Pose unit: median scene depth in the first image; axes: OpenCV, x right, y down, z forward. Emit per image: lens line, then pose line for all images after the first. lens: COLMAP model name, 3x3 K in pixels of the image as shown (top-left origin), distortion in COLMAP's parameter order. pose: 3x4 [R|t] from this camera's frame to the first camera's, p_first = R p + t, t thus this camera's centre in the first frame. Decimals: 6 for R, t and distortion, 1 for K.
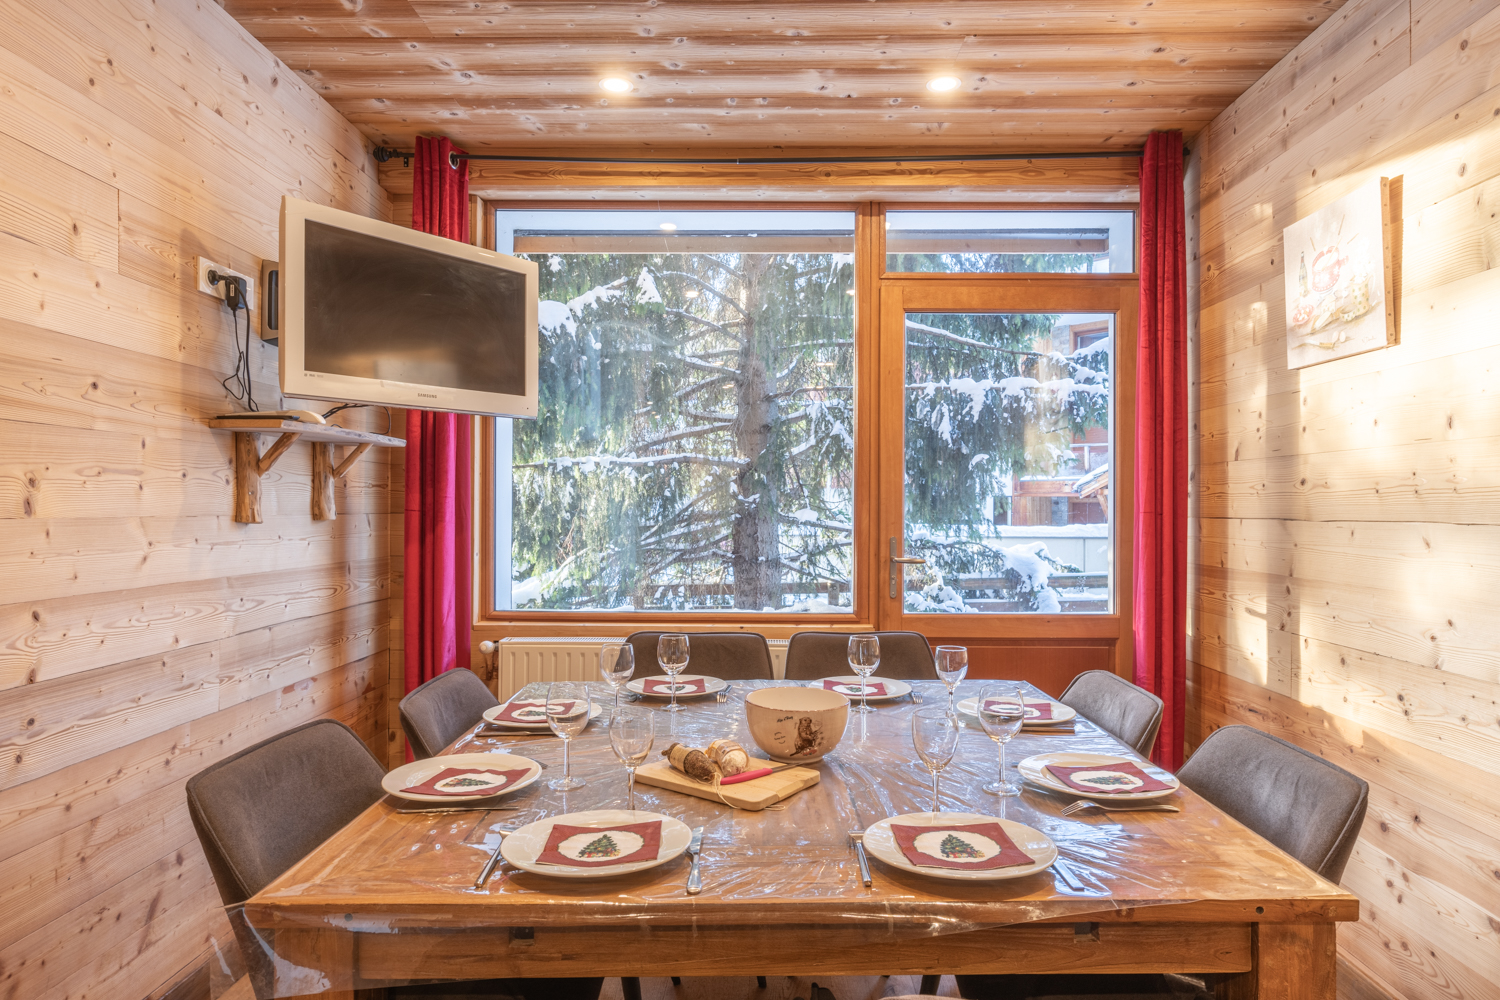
lens RADIAL K [[856.6, 0, 630.0], [0, 856.6, 500.9], [0, 0, 1]] dist [0.004724, 0.001888]
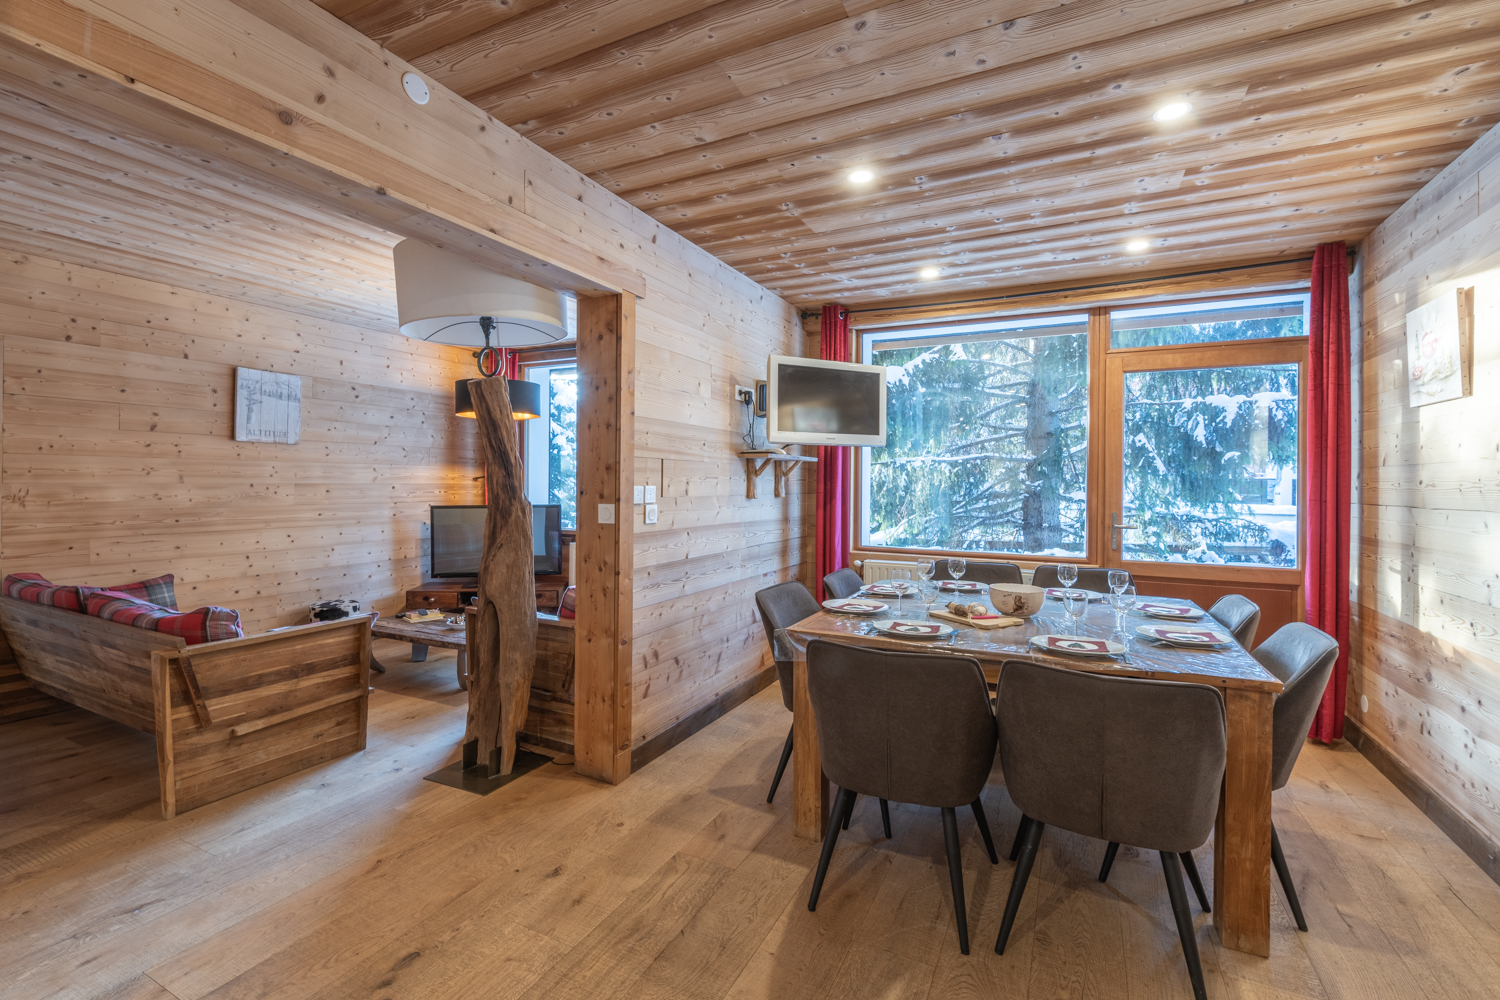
lens RADIAL K [[547.6, 0, 708.9], [0, 547.6, 483.8], [0, 0, 1]] dist [-0.000310, -0.000559]
pose [[0.915424, 0.005455, -0.402454, 0.023638], [-0.004038, 0.999982, 0.004369, -0.014792], [0.402471, -0.002375, 0.915430, -0.293921]]
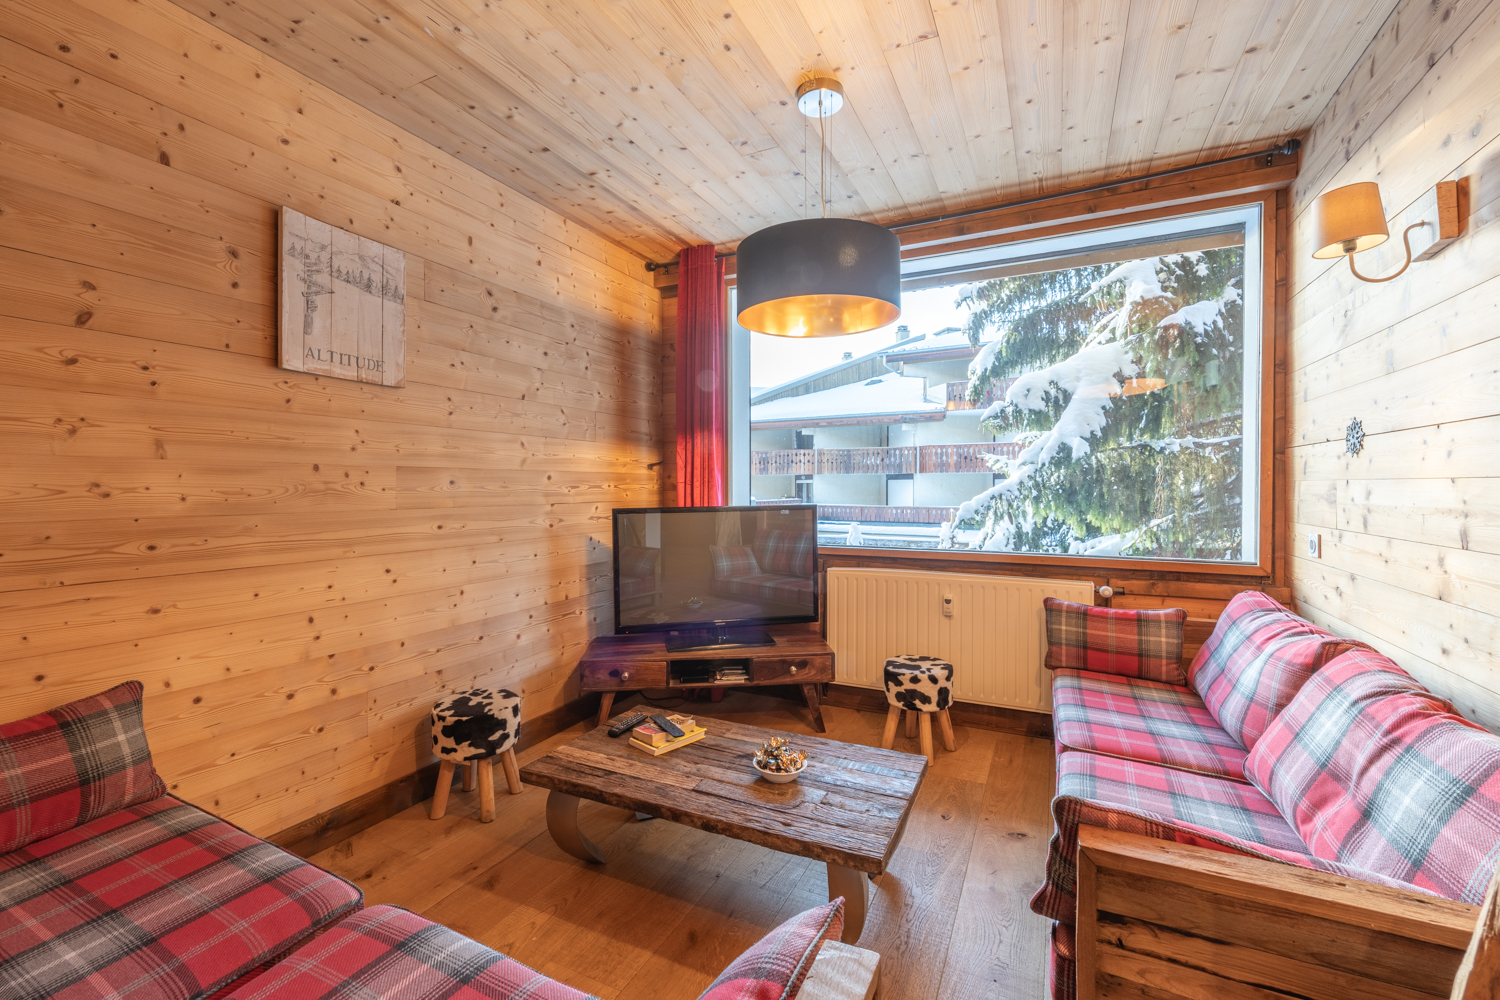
lens RADIAL K [[588.3, 0, 760.3], [0, 588.3, 493.2], [0, 0, 1]] dist [0.001466, -0.001111]
pose [[0.912772, 0.000427, -0.408470, -0.774064], [0.006847, 0.999843, 0.016344, 0.020242], [0.408412, -0.017715, 0.912626, 0.061789]]
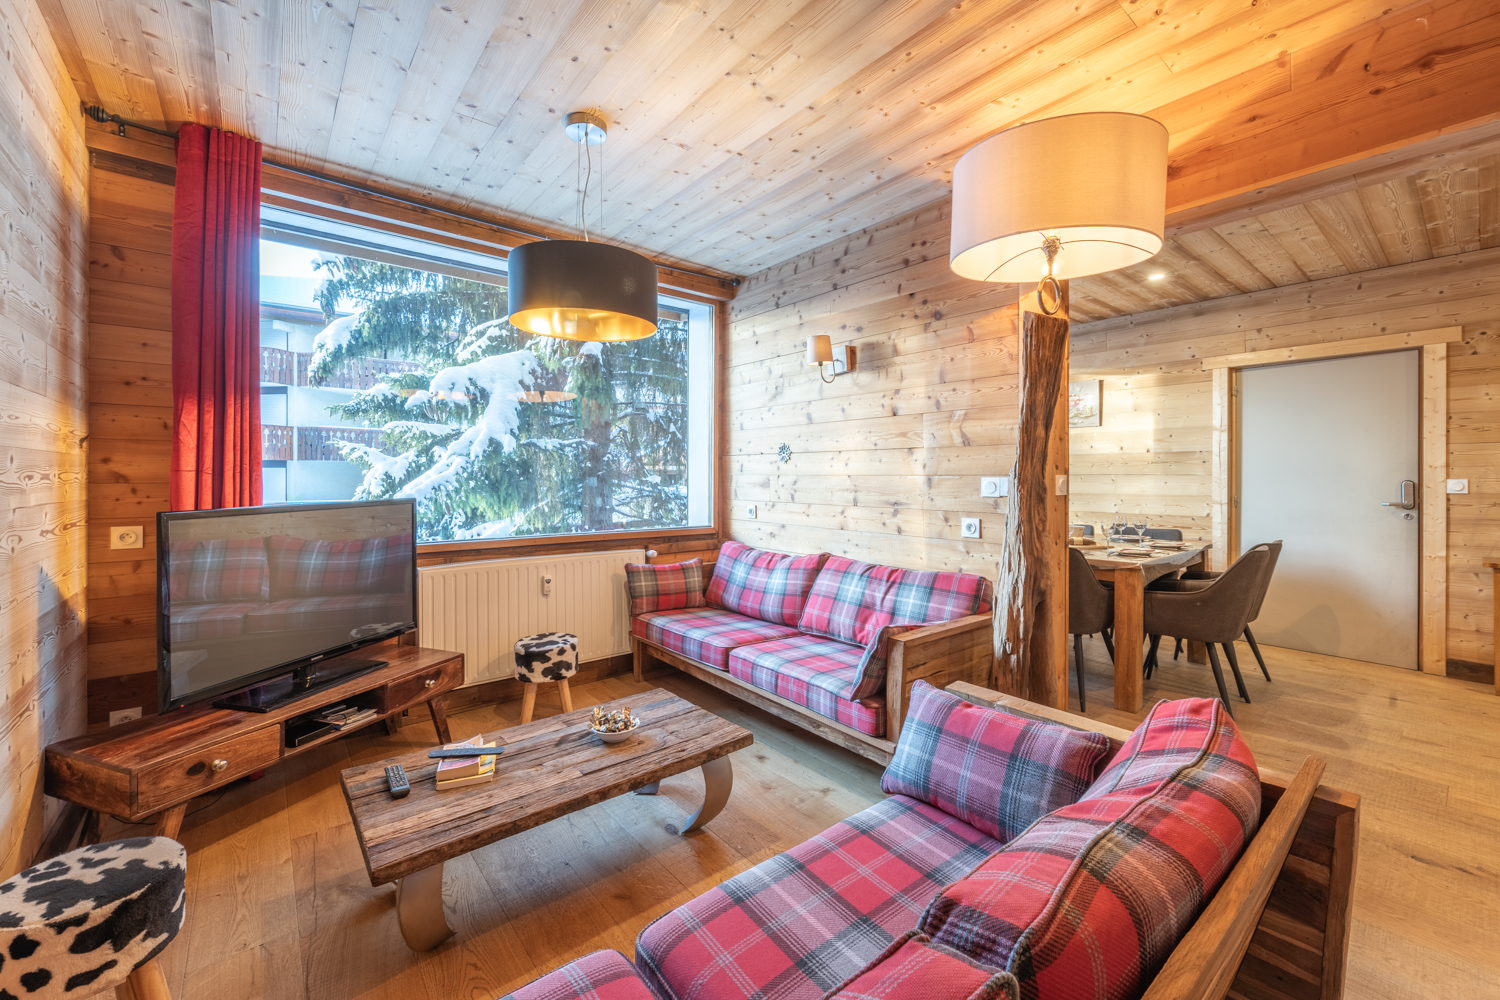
lens RADIAL K [[588.3, 0, 754.6], [0, 588.3, 474.9], [0, 0, 1]] dist [0.001466, -0.001111]
pose [[0.771469, 0.002368, 0.636262, -1.198420], [-0.004942, 0.999985, 0.002270, 0.017478], [-0.636247, -0.004896, 0.771470, 0.007622]]
